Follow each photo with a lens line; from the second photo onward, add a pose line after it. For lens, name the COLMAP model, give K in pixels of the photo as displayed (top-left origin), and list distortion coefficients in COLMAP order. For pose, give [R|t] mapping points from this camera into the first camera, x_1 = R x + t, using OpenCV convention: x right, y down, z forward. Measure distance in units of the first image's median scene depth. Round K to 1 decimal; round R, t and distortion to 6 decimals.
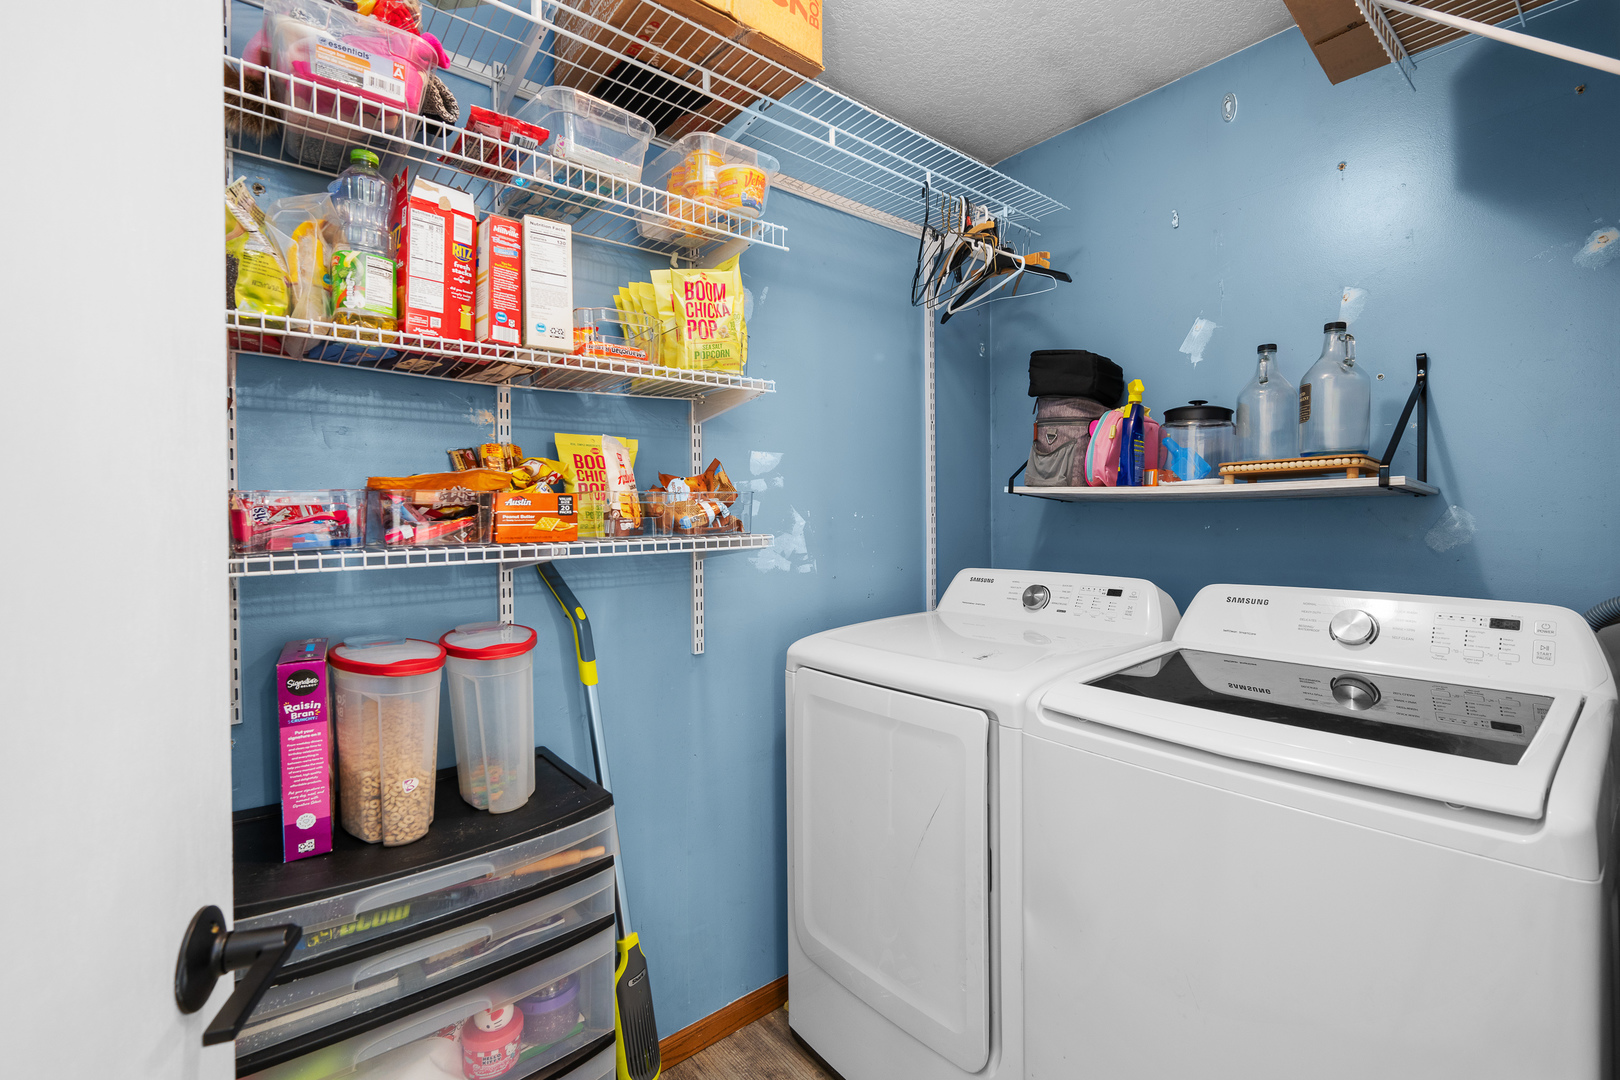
lens RADIAL K [[646.6, 0, 826.7], [0, 646.6, 524.3], [0, 0, 1]] dist [0.001716, -0.000065]
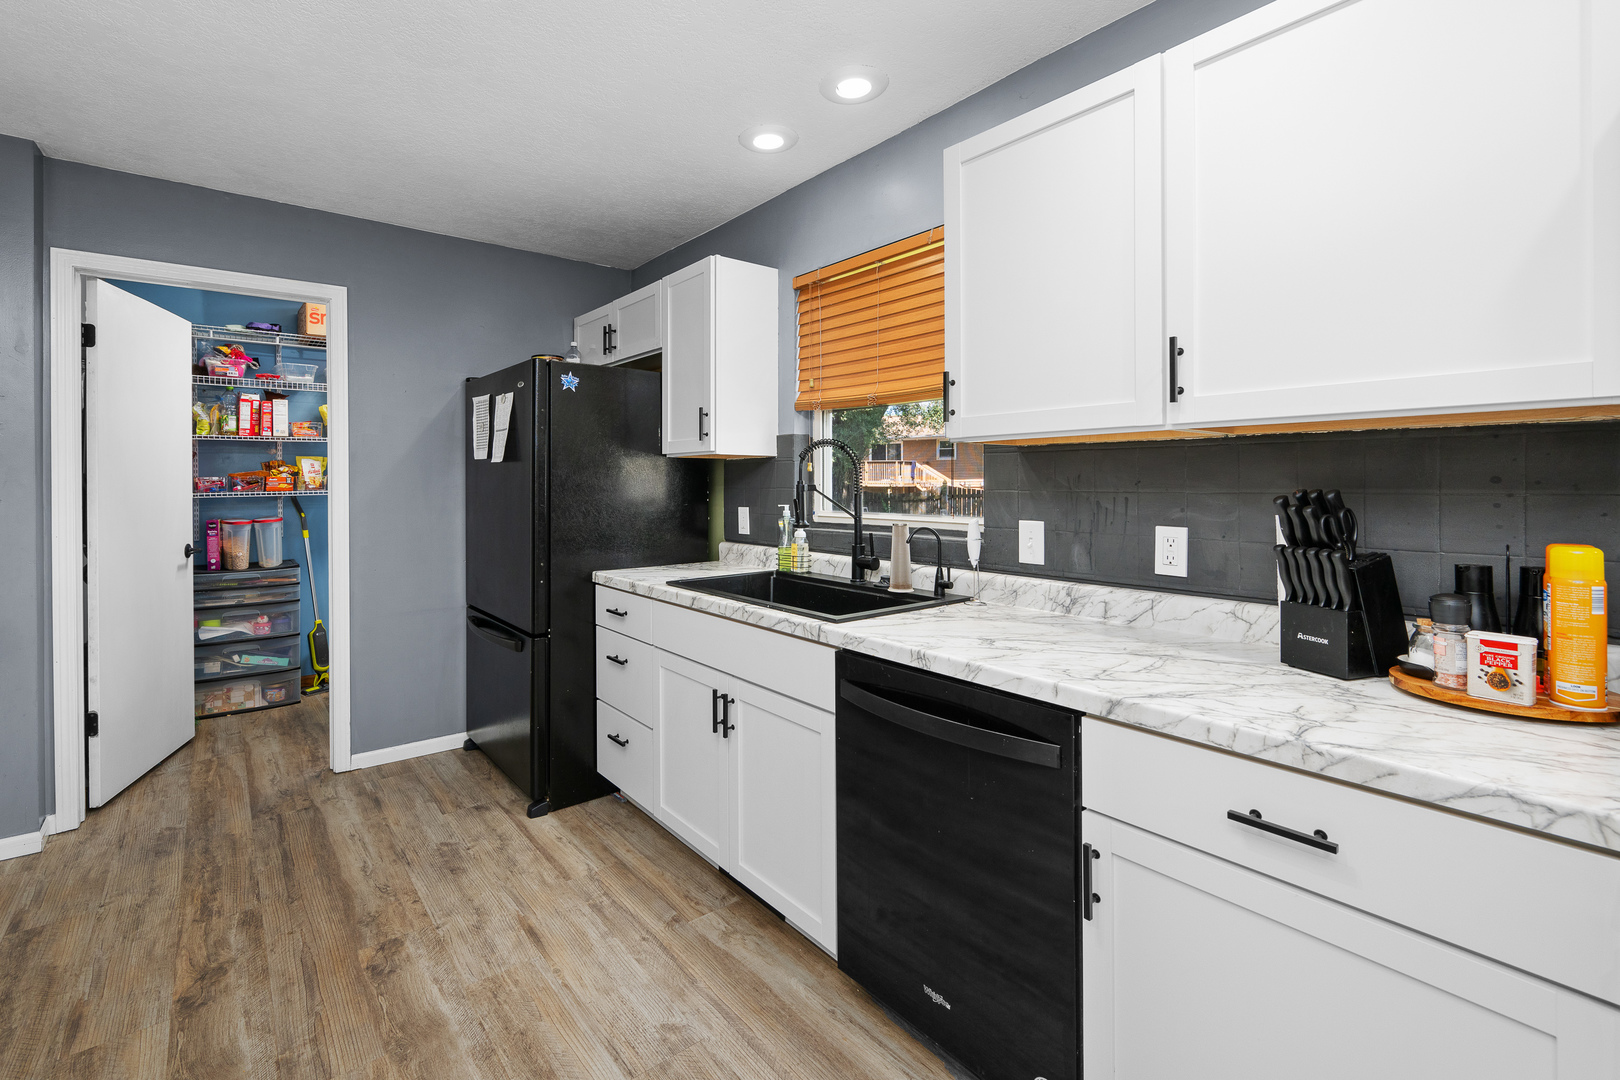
lens RADIAL K [[694.3, 0, 766.1], [0, 694.3, 484.9], [0, 0, 1]] dist [0.003076, -0.001348]
pose [[0.997676, 0.002270, -0.068104, 2.642959], [-0.002189, 0.999997, 0.001269, -0.016398], [0.068106, -0.001117, 0.997677, -2.785379]]
